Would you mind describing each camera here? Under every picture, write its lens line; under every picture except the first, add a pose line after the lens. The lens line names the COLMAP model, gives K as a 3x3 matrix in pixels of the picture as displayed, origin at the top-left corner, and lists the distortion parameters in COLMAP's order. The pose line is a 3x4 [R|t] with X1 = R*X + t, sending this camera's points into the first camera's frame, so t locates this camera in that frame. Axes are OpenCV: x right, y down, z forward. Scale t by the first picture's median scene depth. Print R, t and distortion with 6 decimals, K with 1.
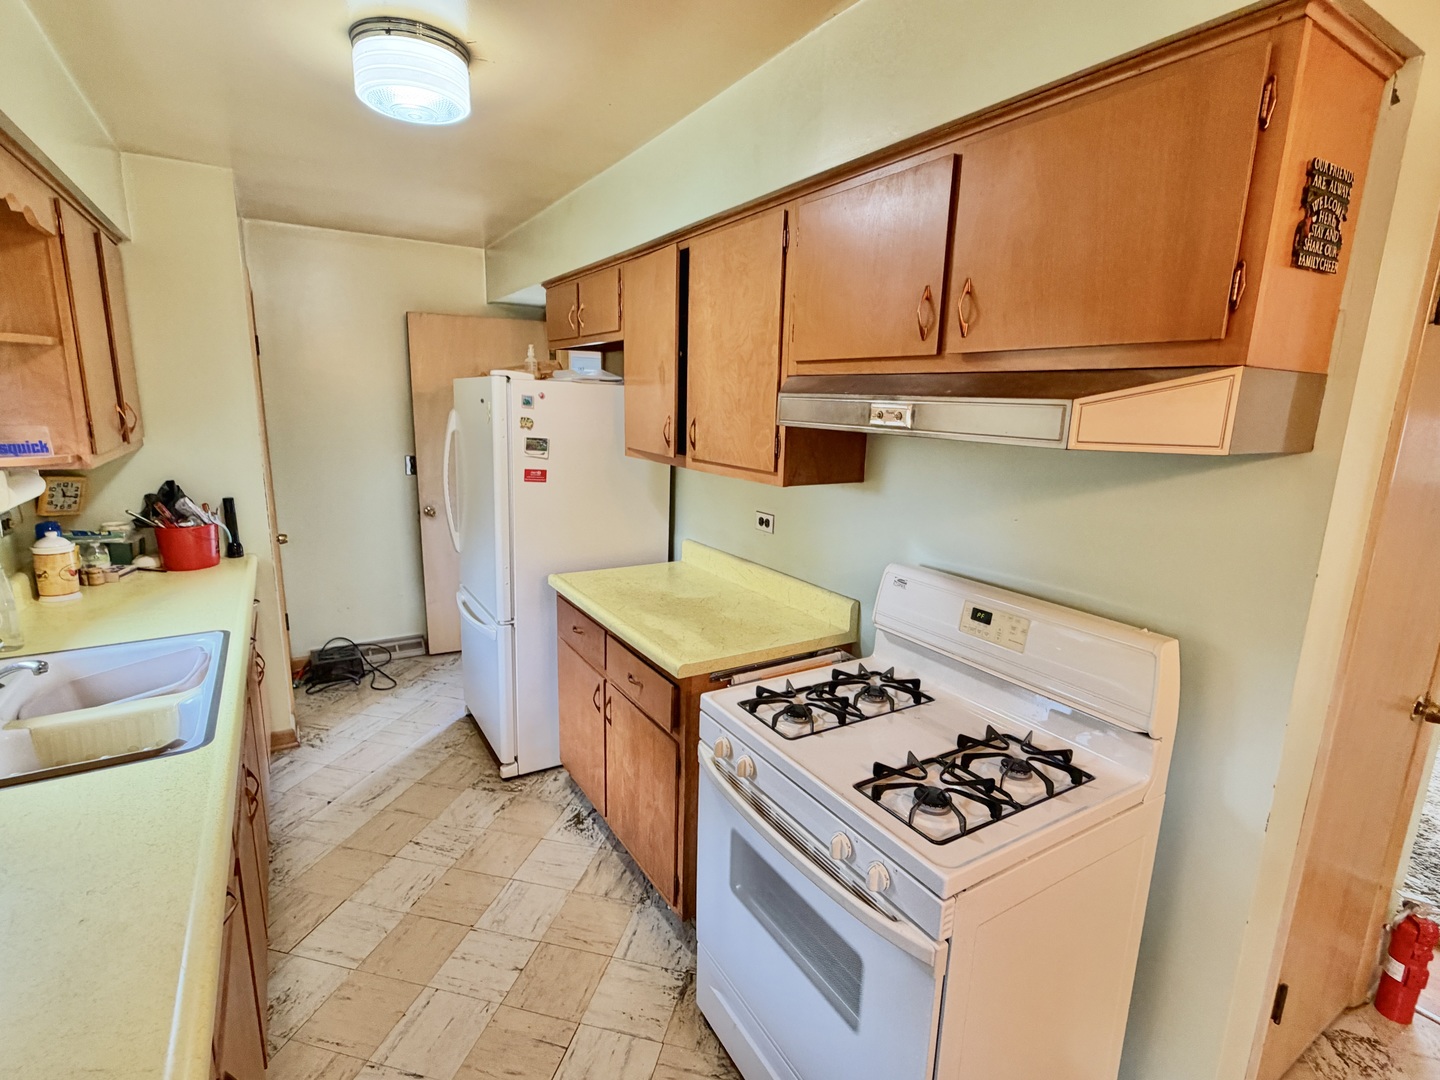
lens RADIAL K [[693.2, 0, 723.0], [0, 693.2, 539.2], [0, 0, 1]] dist [-0.000806, 0.000457]
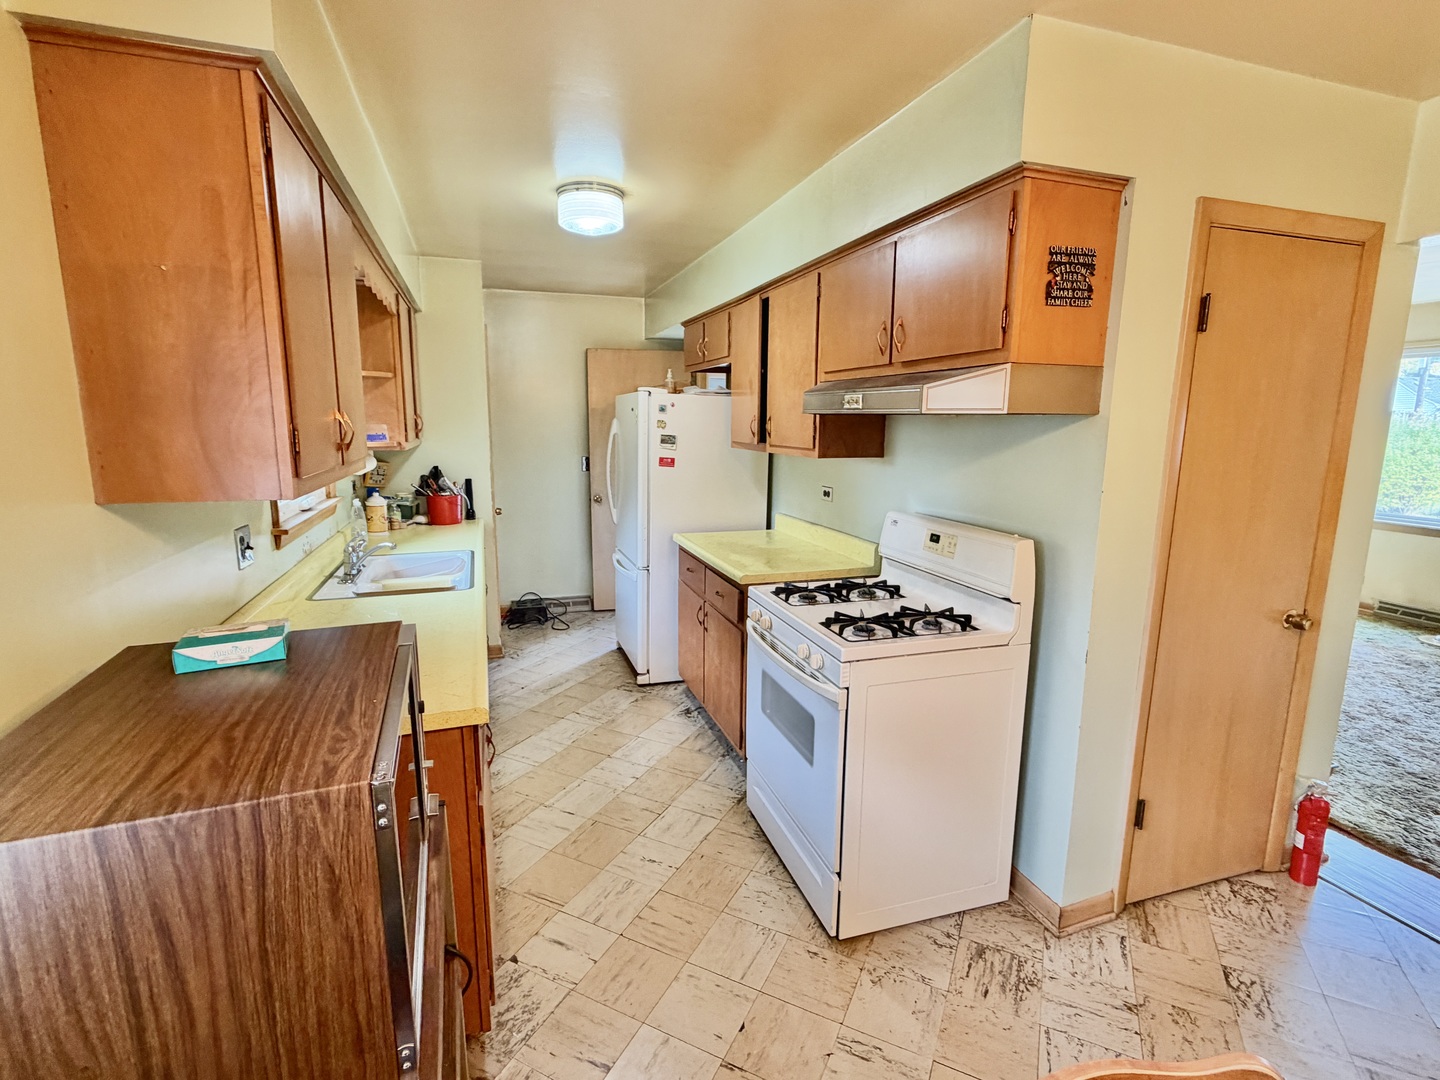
lens RADIAL K [[693.2, 0, 723.5], [0, 693.2, 533.7], [0, 0, 1]] dist [-0.000806, 0.000457]
pose [[0.973039, 0.019916, -0.229780, 0.187368], [-0.028990, 0.998925, -0.036182, 0.114487], [0.228813, 0.041867, 0.972570, -0.368335]]
